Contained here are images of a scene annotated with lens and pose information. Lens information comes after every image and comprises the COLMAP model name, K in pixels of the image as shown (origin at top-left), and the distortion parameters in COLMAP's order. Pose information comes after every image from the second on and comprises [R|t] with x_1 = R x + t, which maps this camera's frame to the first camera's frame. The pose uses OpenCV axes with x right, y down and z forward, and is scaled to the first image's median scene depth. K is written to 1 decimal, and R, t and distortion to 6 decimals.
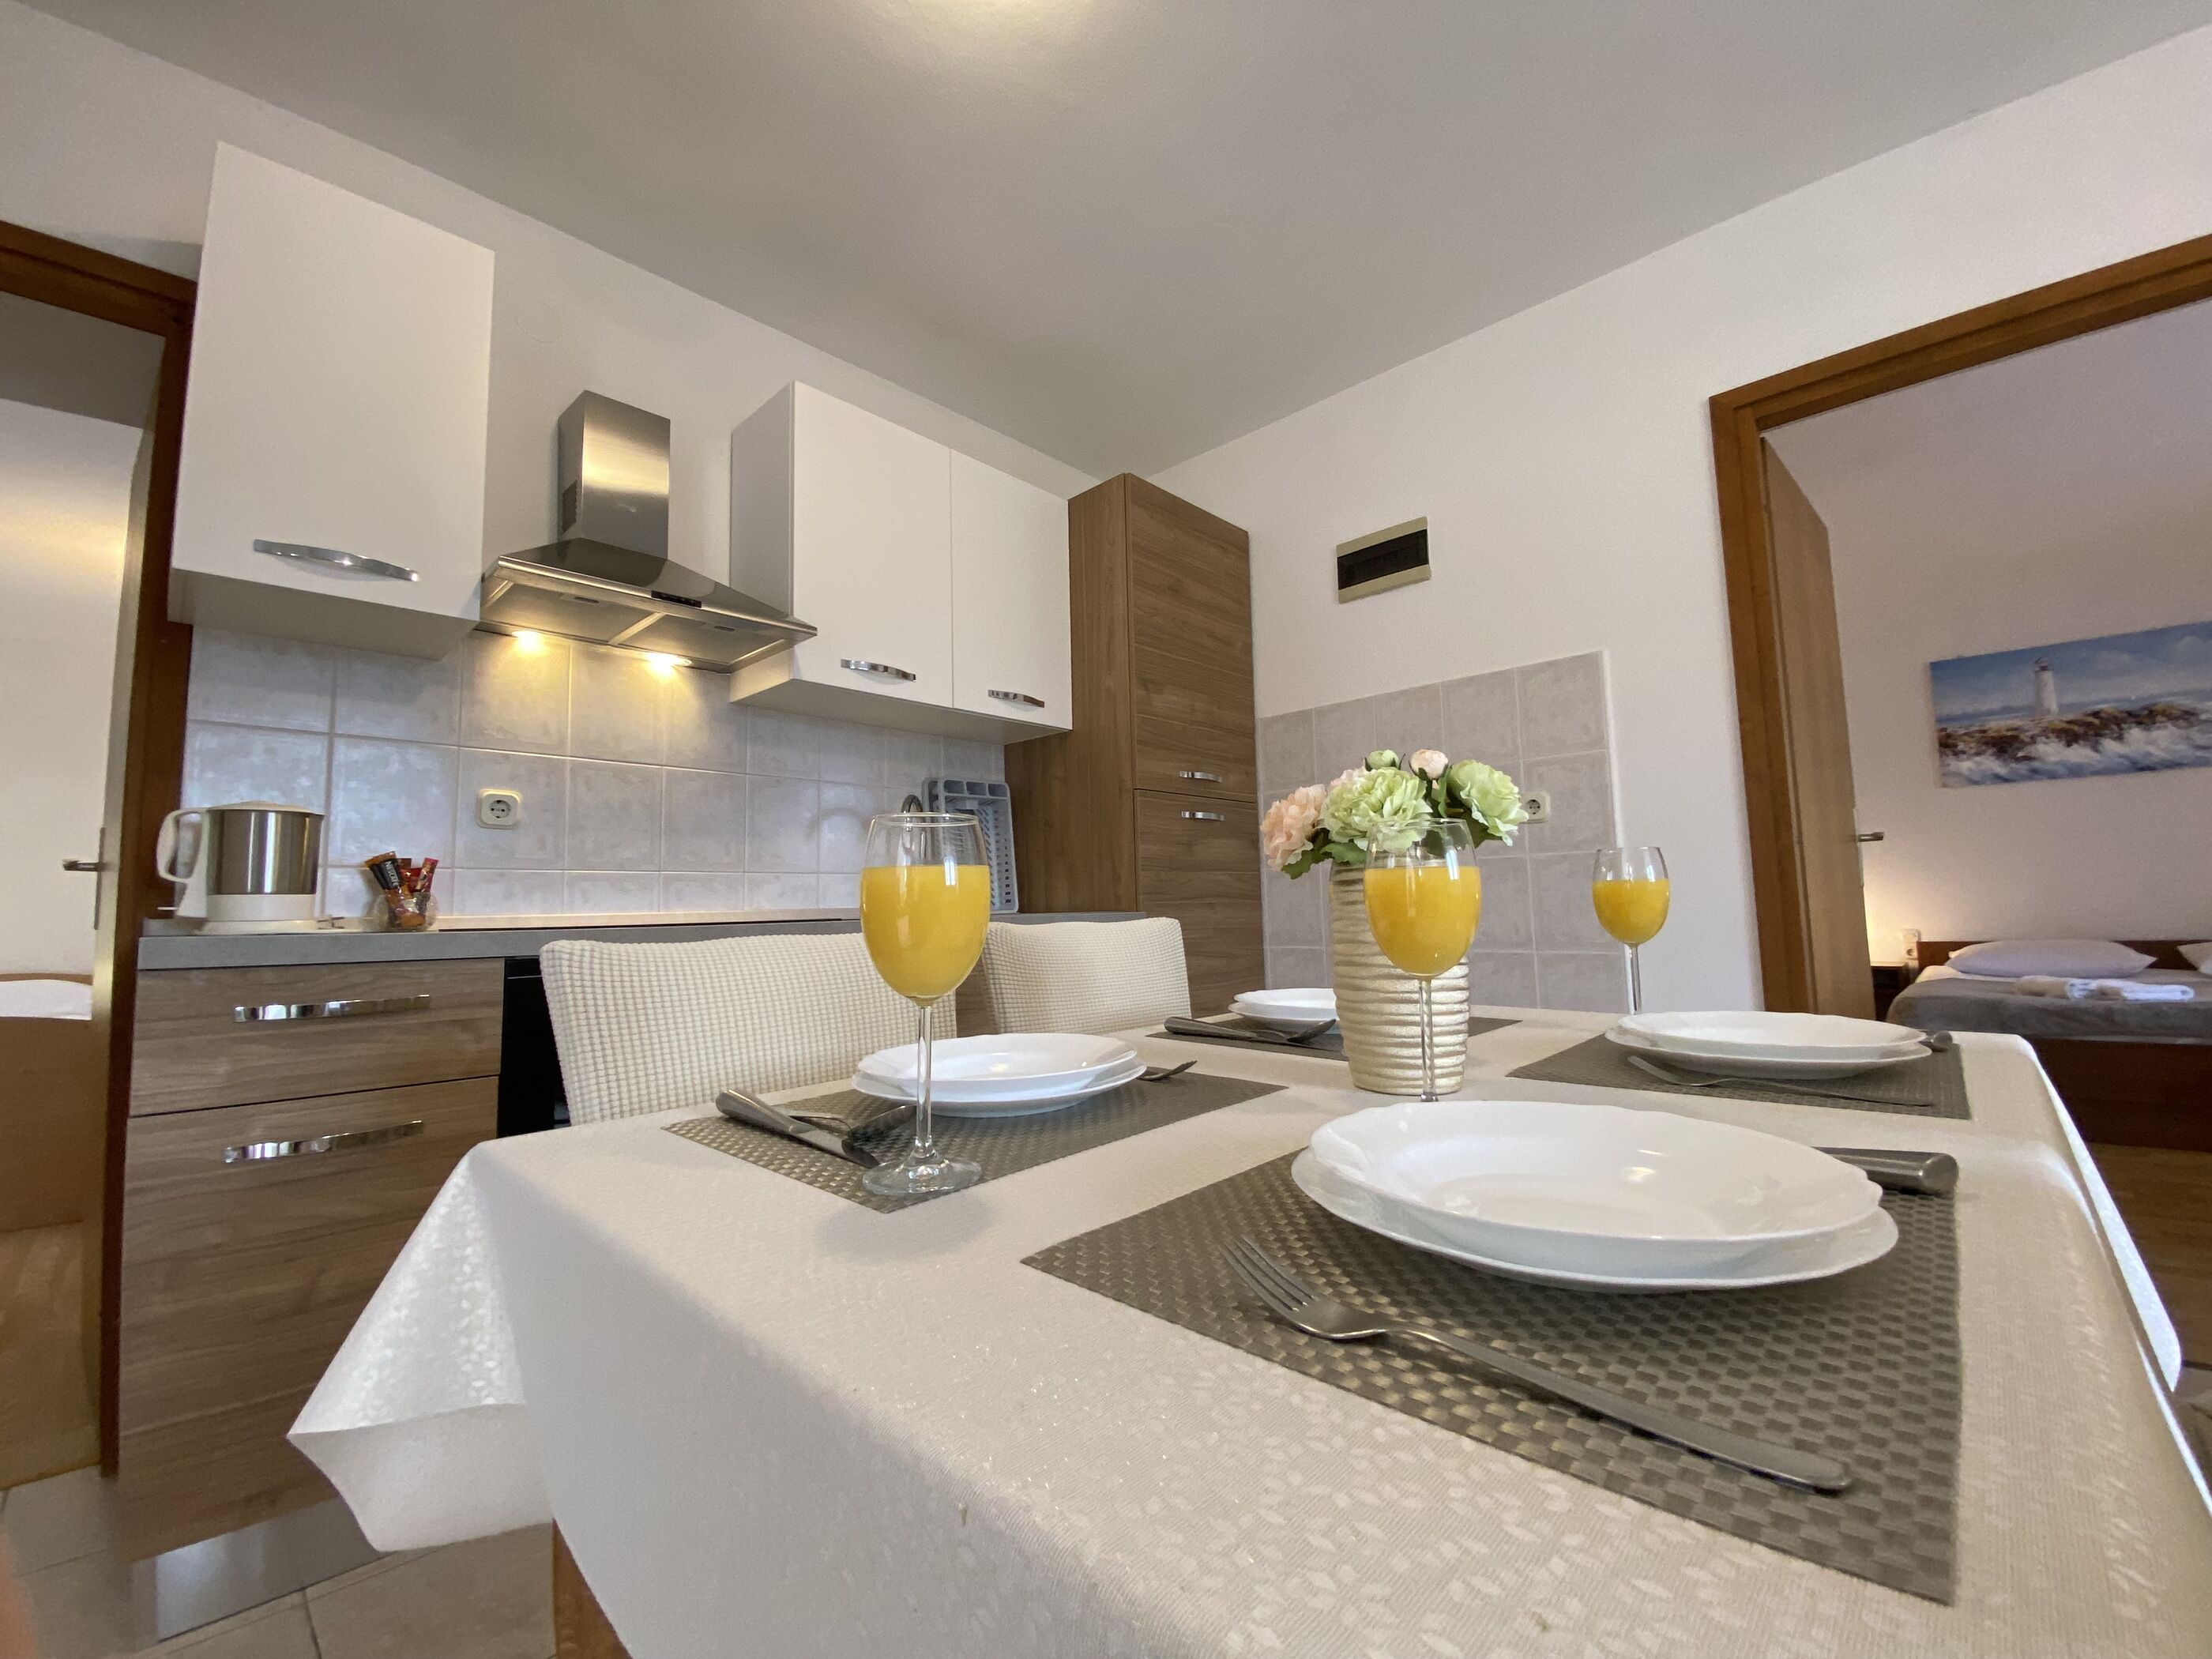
lens RADIAL K [[905.5, 0, 1113.0], [0, 905.5, 829.7], [0, 0, 1]] dist [-0.001789, -0.000363]
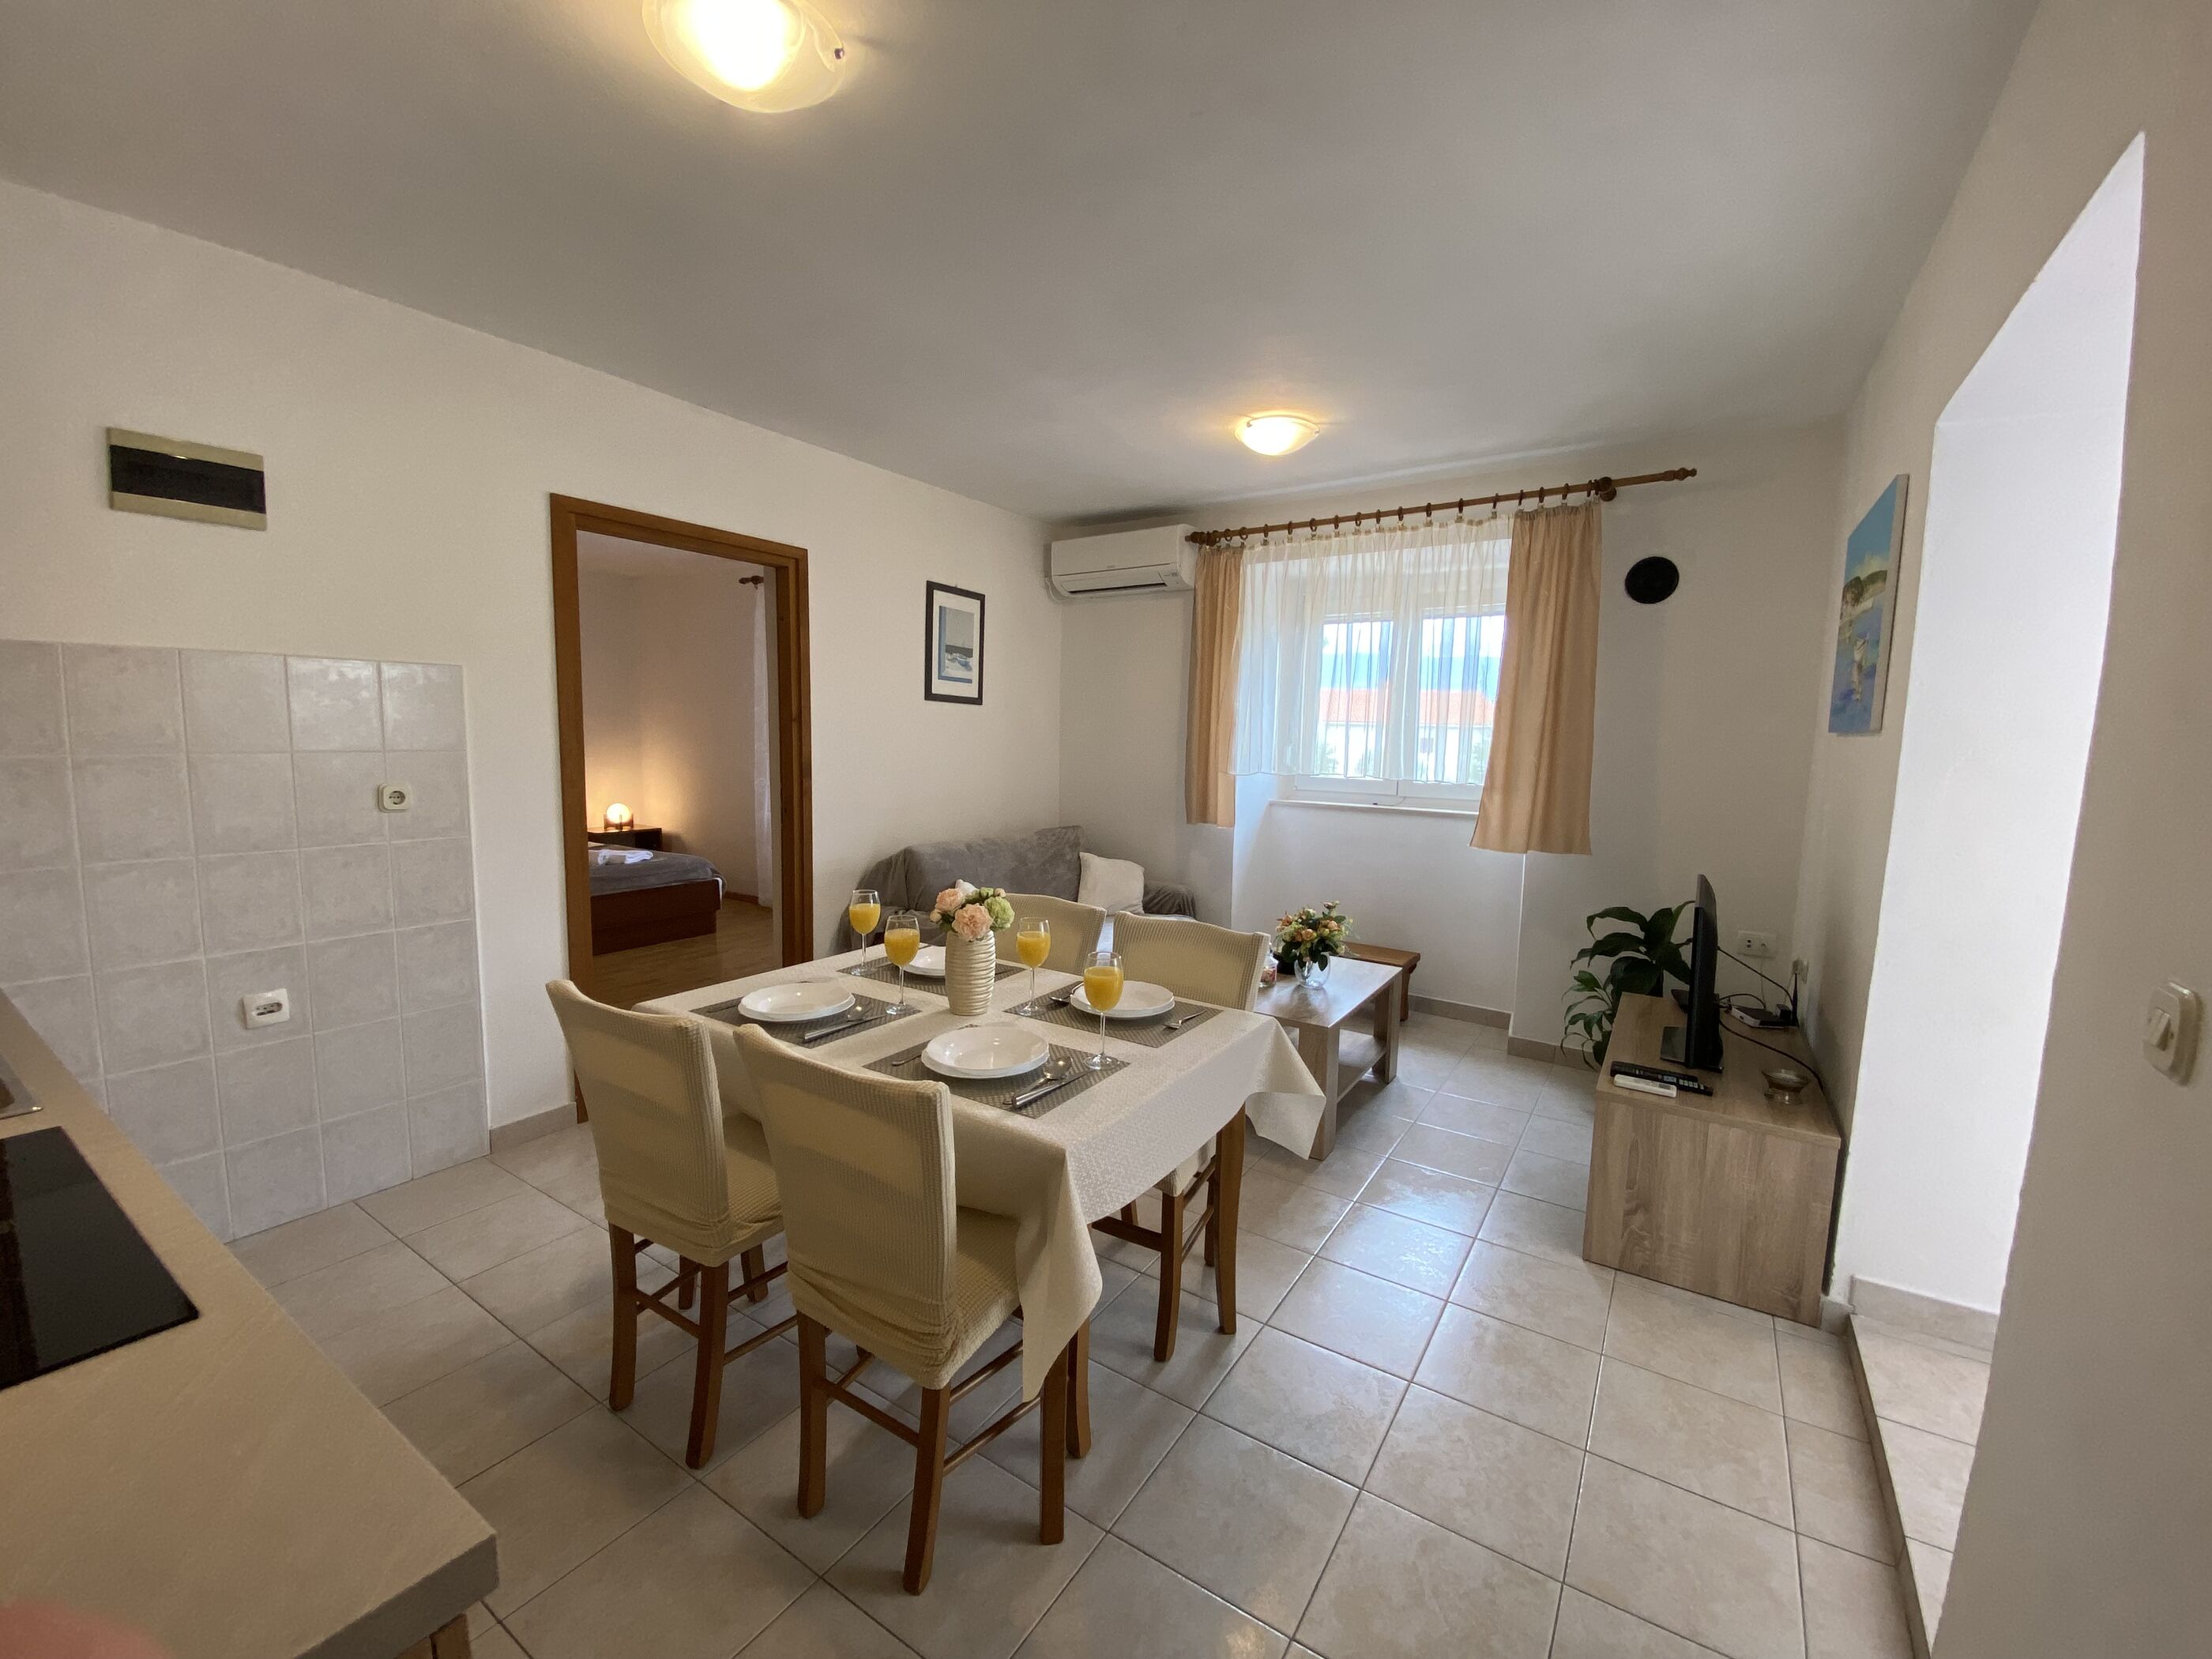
lens RADIAL K [[905.5, 0, 1113.0], [0, 905.5, 829.7], [0, 0, 1]] dist [-0.001789, -0.000363]
pose [[-0.162514, -0.077241, 0.983678, -0.744633], [-0.093015, 0.993691, 0.062661, -0.135678], [-0.982312, -0.081313, -0.168673, 0.360279]]
